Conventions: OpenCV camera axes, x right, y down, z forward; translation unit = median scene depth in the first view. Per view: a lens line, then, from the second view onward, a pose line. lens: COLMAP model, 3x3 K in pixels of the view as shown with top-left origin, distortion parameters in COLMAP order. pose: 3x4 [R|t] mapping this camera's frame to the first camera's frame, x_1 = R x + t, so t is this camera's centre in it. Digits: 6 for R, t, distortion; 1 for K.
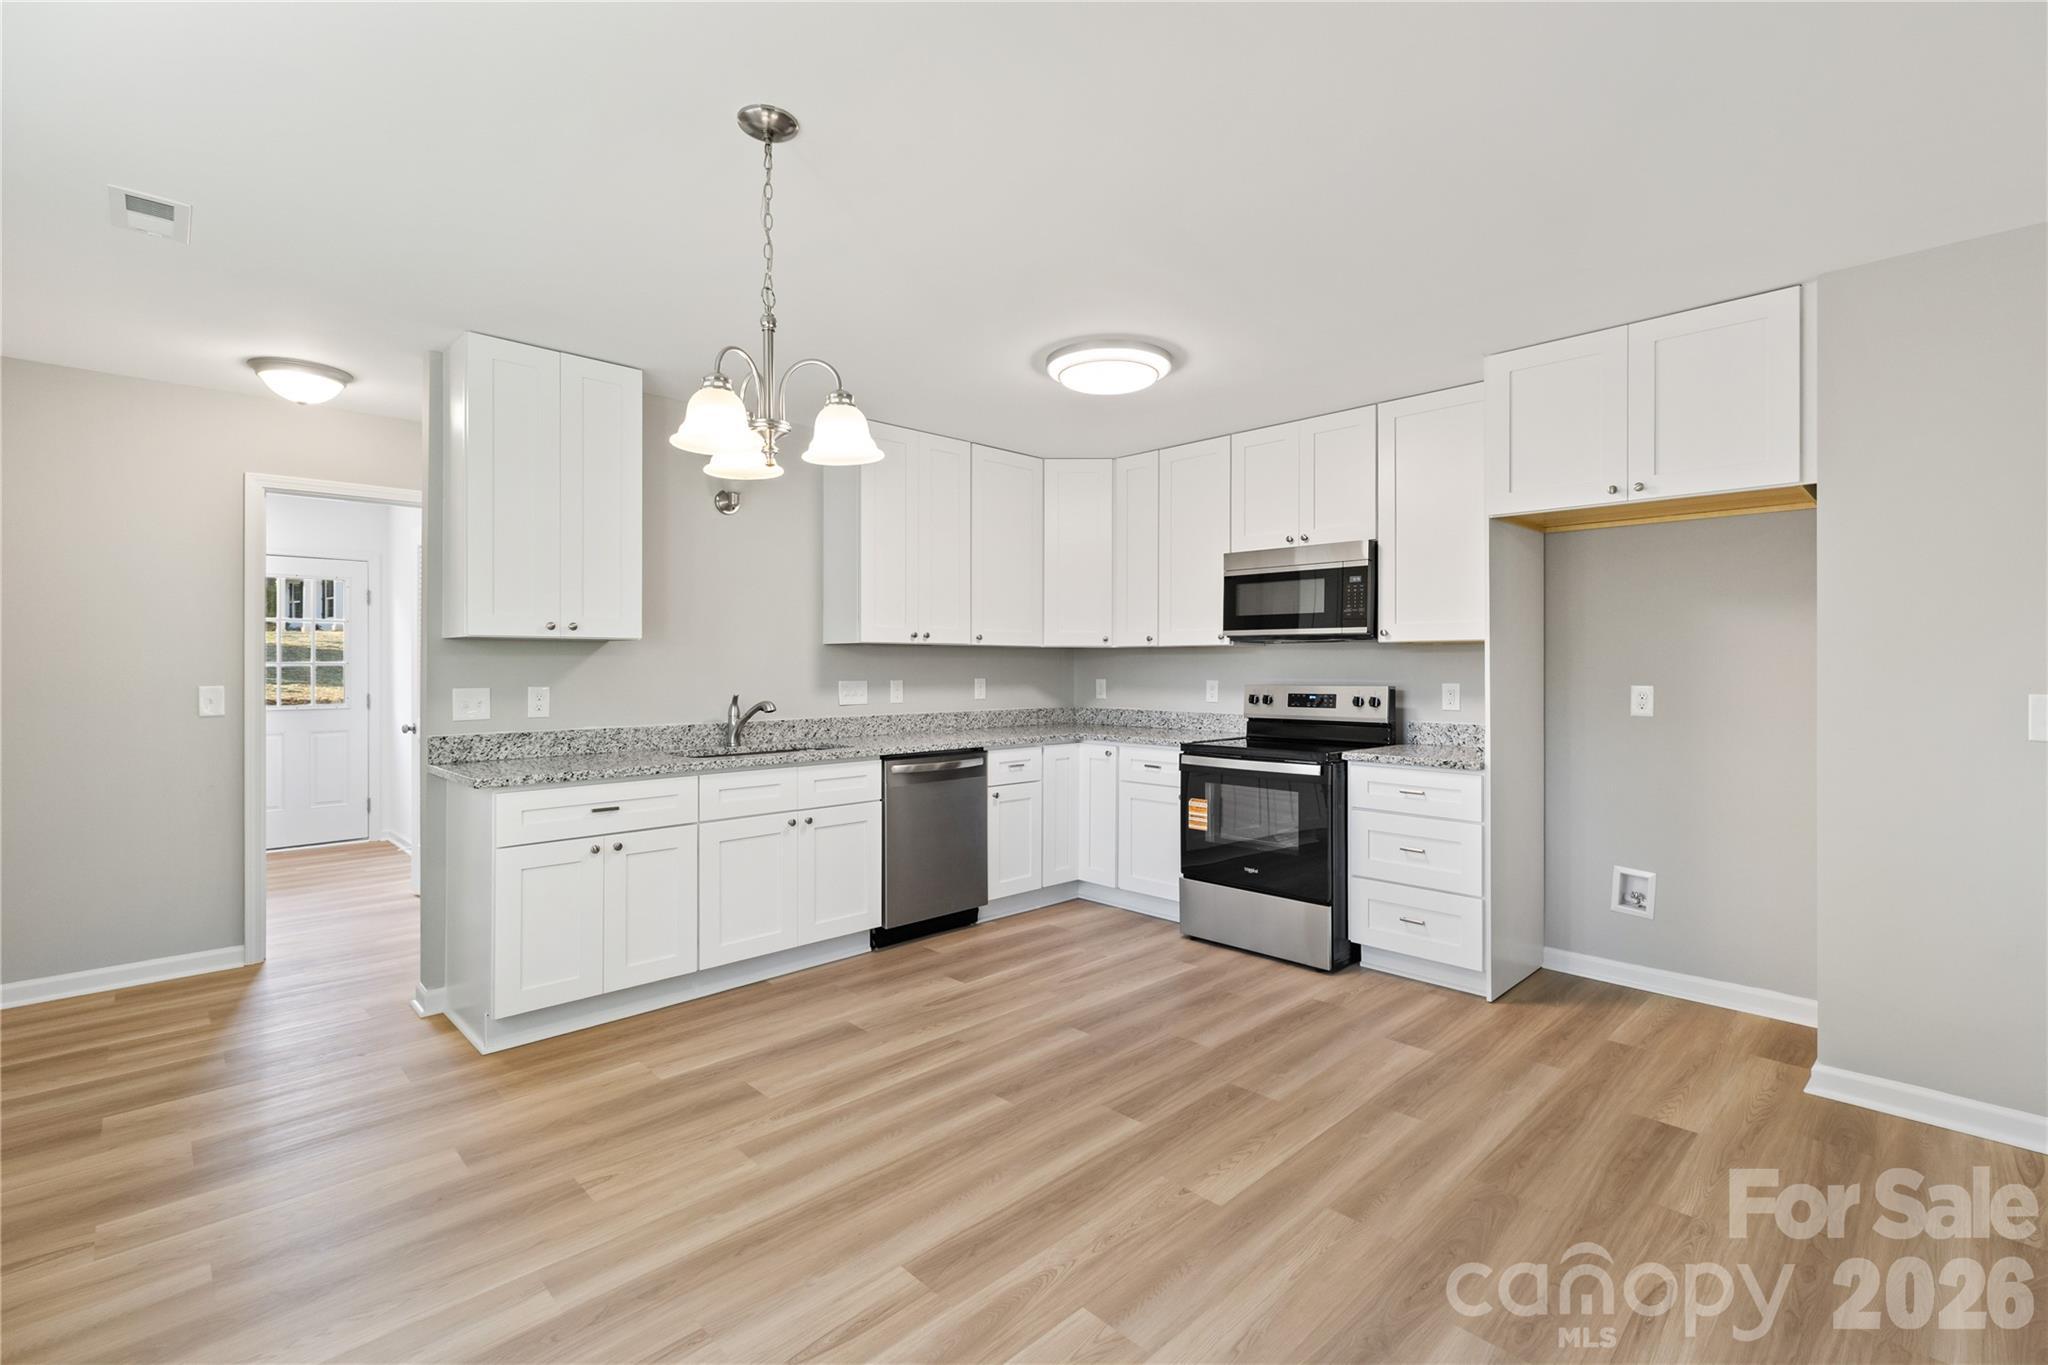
lens RADIAL K [[921.7, 0, 1034.4], [0, 921.7, 671.4], [0, 0, 1]] dist [0.005628, 0.000238]
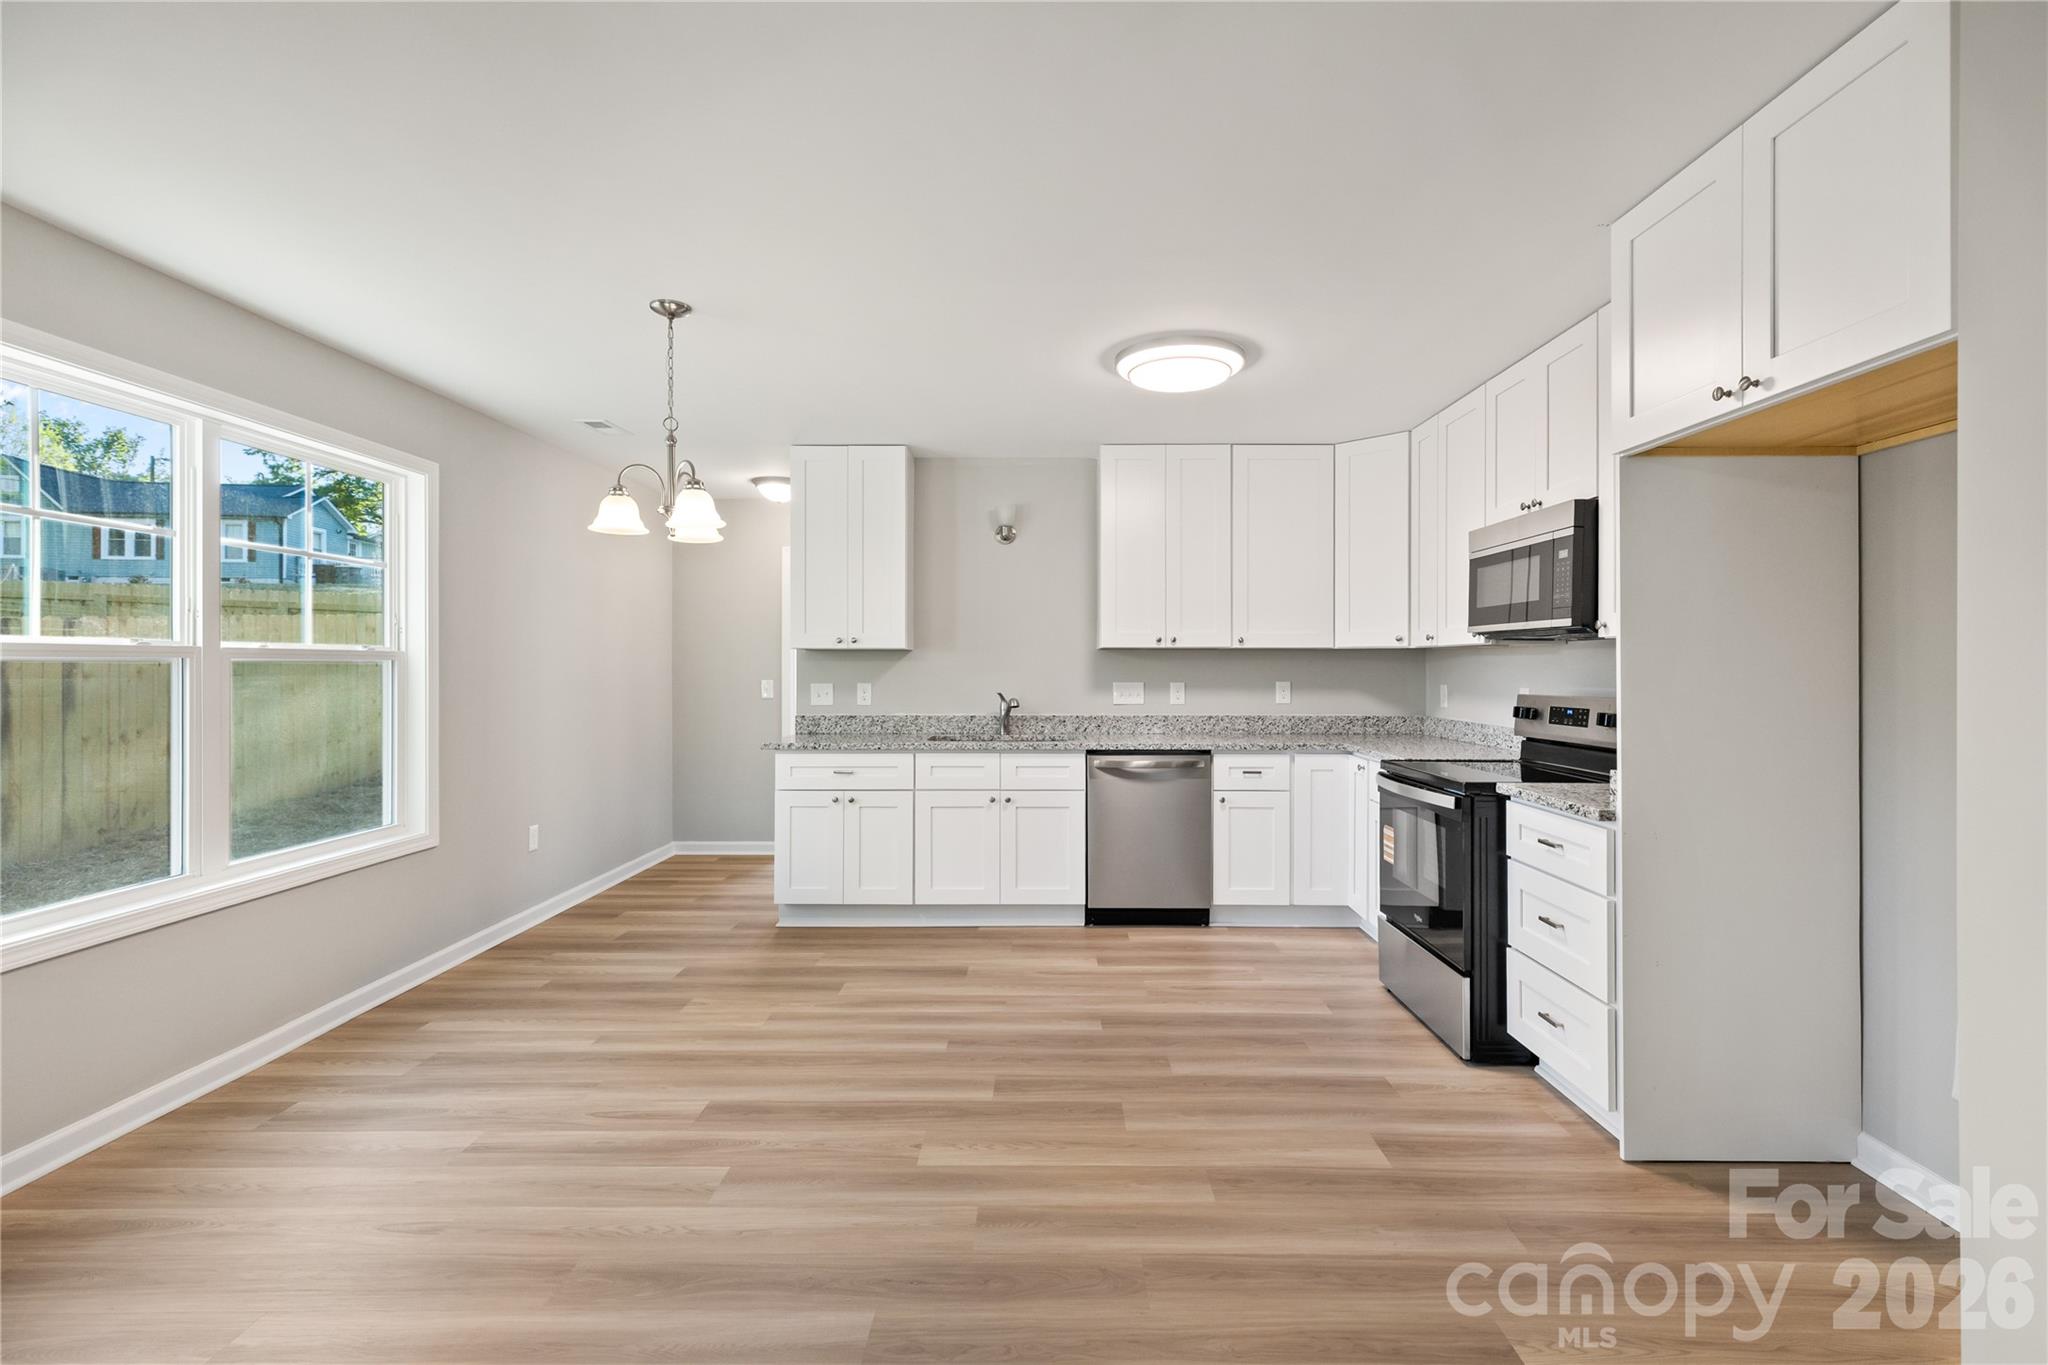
lens RADIAL K [[921.7, 0, 1034.4], [0, 921.7, 671.4], [0, 0, 1]] dist [0.005628, 0.000238]
pose [[0.709136, 0.004457, -0.705057, 0.605689], [-0.004827, 0.999987, 0.001466, -0.004723], [0.705055, 0.002364, 0.709149, 0.182298]]
